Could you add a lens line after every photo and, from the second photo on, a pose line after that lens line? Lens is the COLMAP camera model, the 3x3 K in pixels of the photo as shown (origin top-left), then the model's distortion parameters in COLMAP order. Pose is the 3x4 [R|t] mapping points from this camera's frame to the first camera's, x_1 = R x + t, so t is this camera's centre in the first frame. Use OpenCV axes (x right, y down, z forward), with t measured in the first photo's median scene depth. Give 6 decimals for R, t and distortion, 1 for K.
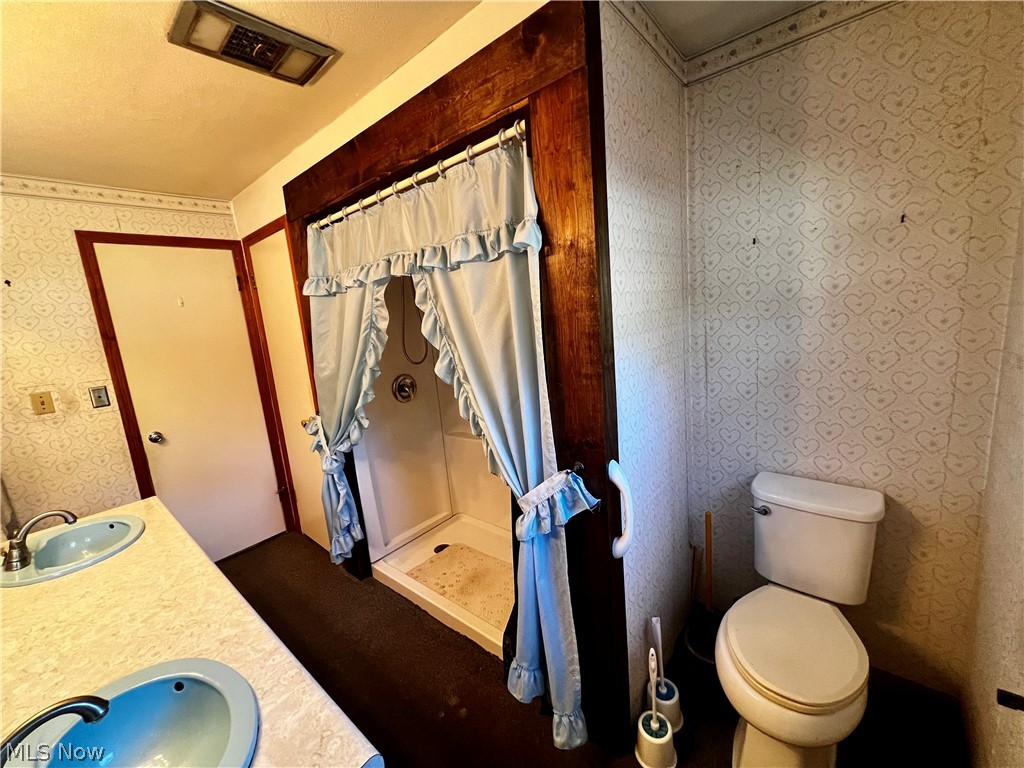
lens RADIAL K [[411.0, 0, 511.8], [0, 411.0, 382.7], [0, 0, 1]] dist [-0.001203, -0.000316]
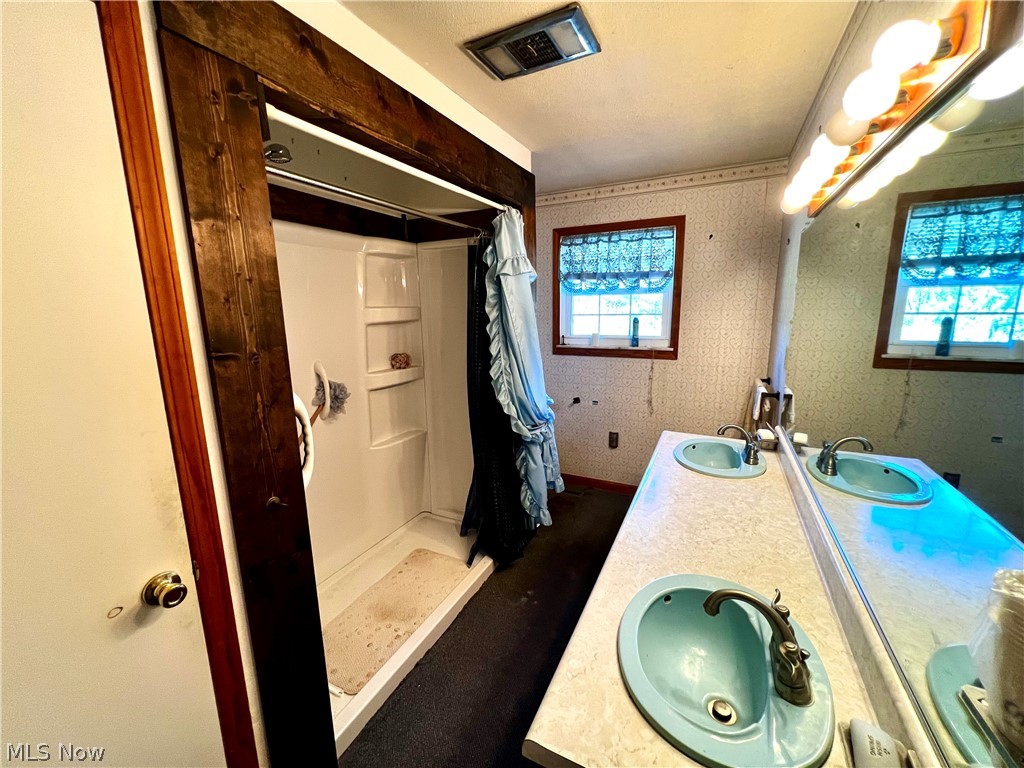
lens RADIAL K [[411.0, 0, 511.4], [0, 411.0, 384.2], [0, 0, 1]] dist [-0.001203, -0.000316]
pose [[-0.238560, -0.091043, 0.966851, -1.708249], [0.199506, 0.969765, 0.140543, -0.122388], [-0.950414, 0.226420, -0.213184, 1.465612]]
